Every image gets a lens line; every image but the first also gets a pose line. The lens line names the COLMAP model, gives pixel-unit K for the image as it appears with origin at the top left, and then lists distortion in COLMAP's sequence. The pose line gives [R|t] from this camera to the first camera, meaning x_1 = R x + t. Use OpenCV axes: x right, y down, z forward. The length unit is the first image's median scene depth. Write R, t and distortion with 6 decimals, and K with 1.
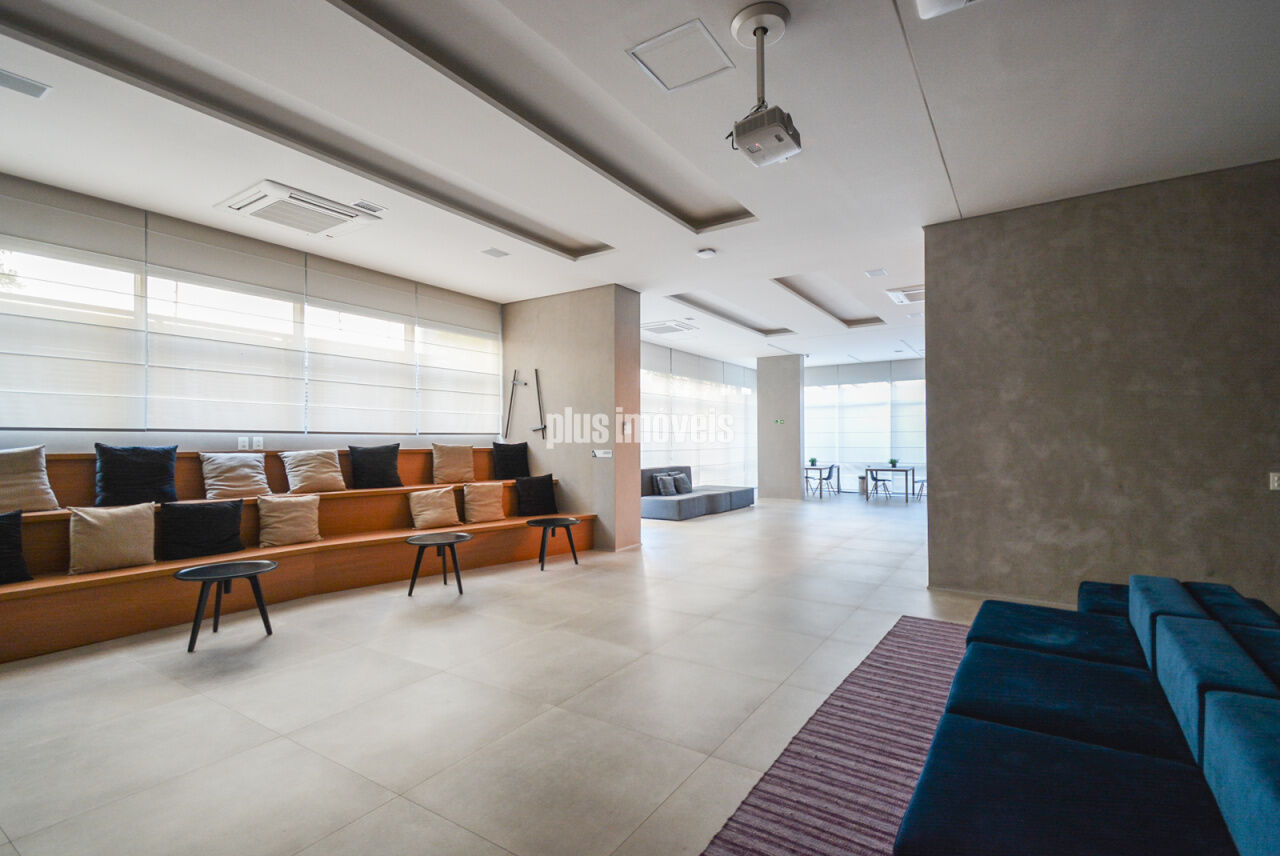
lens RADIAL K [[580.5, 0, 630.4], [0, 580.5, 438.6], [0, 0, 1]] dist [0.038512, -0.012532]
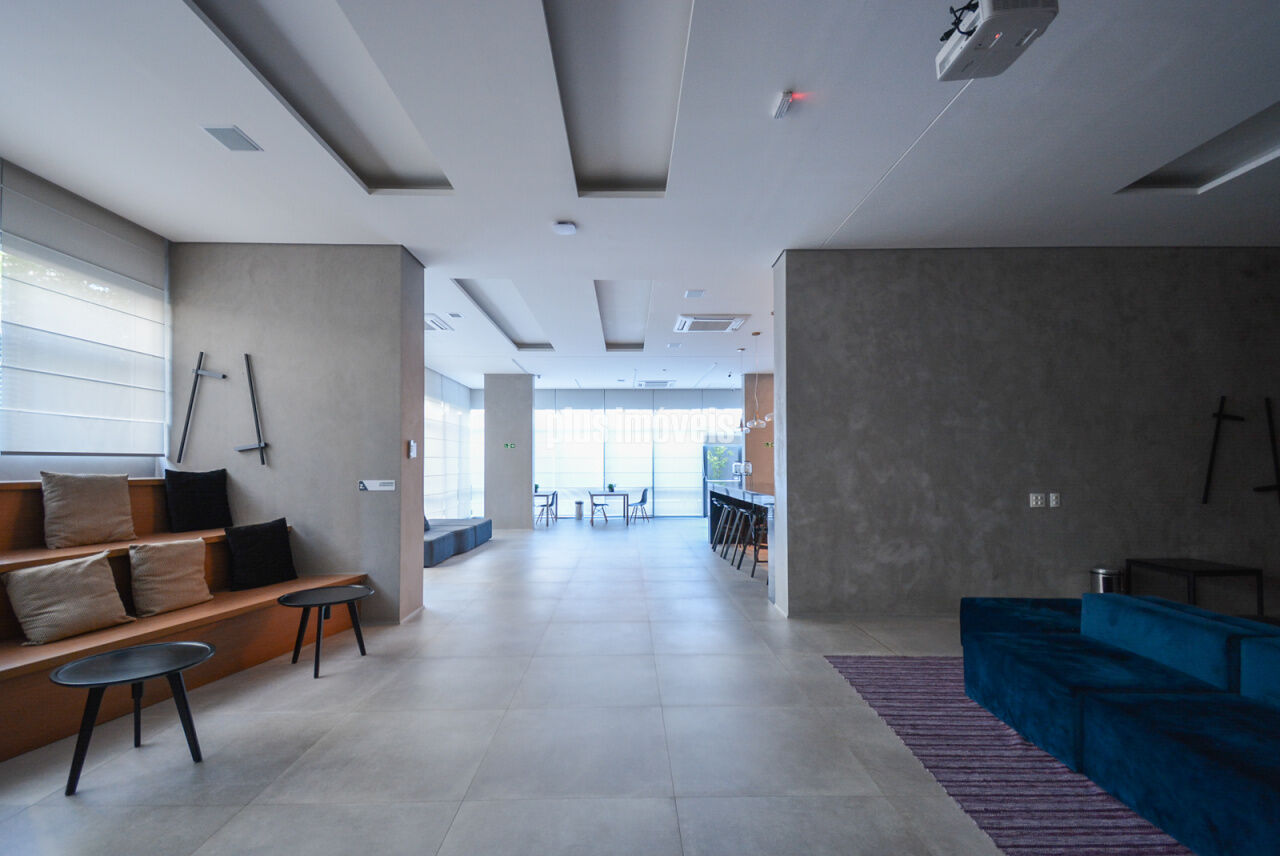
lens RADIAL K [[580.5, 0, 614.2], [0, 580.5, 456.8], [0, 0, 1]] dist [0.038512, -0.012532]
pose [[0.827631, 0.010377, 0.561177, -0.287100], [-0.004063, 0.999914, -0.012497, -0.001227], [-0.561258, 0.008063, 0.827601, 0.358167]]
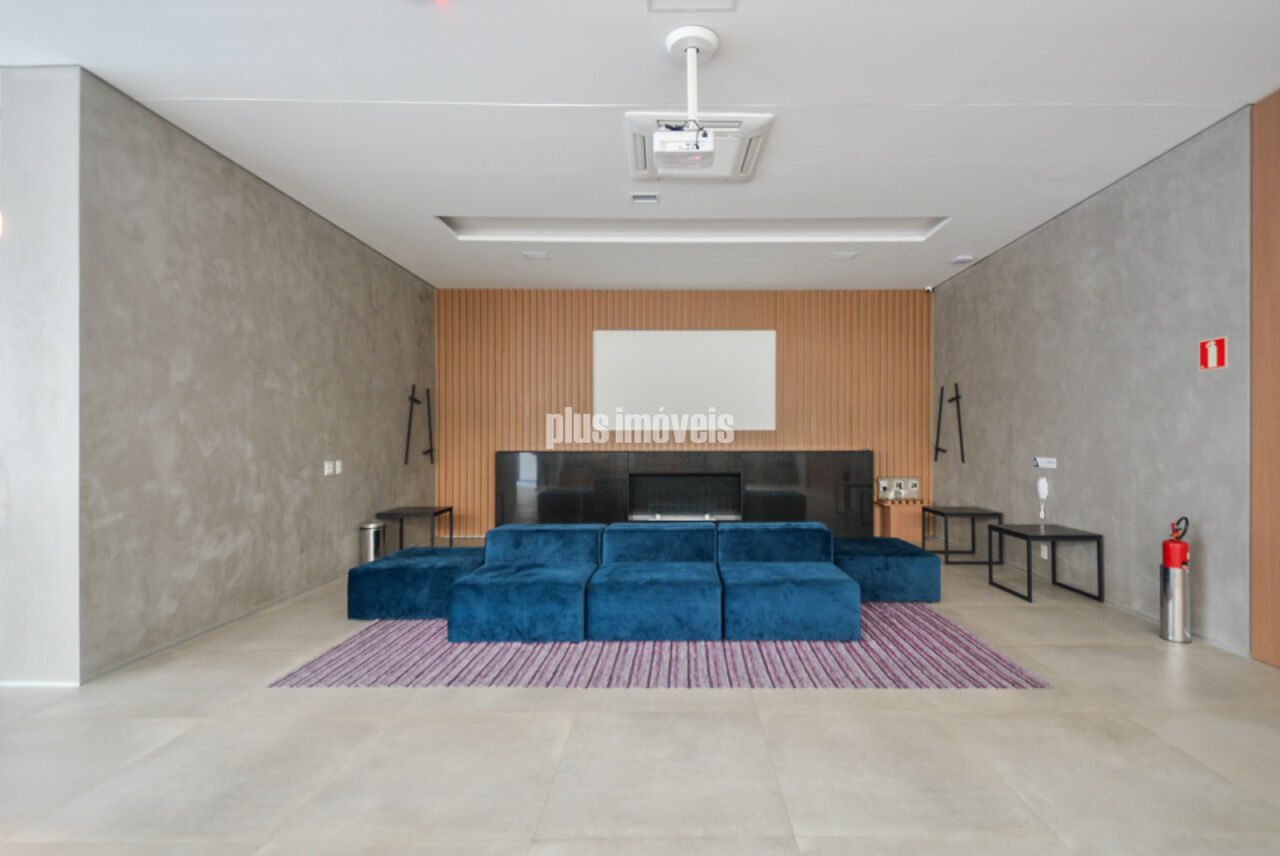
lens RADIAL K [[580.5, 0, 706.1], [0, 580.5, 443.1], [0, 0, 1]] dist [0.038512, -0.012532]
pose [[-0.600949, -0.002192, 0.799284, -0.349543], [-0.001979, 0.999997, 0.001254, 0.010629], [-0.799285, -0.000828, -0.600952, 0.869490]]
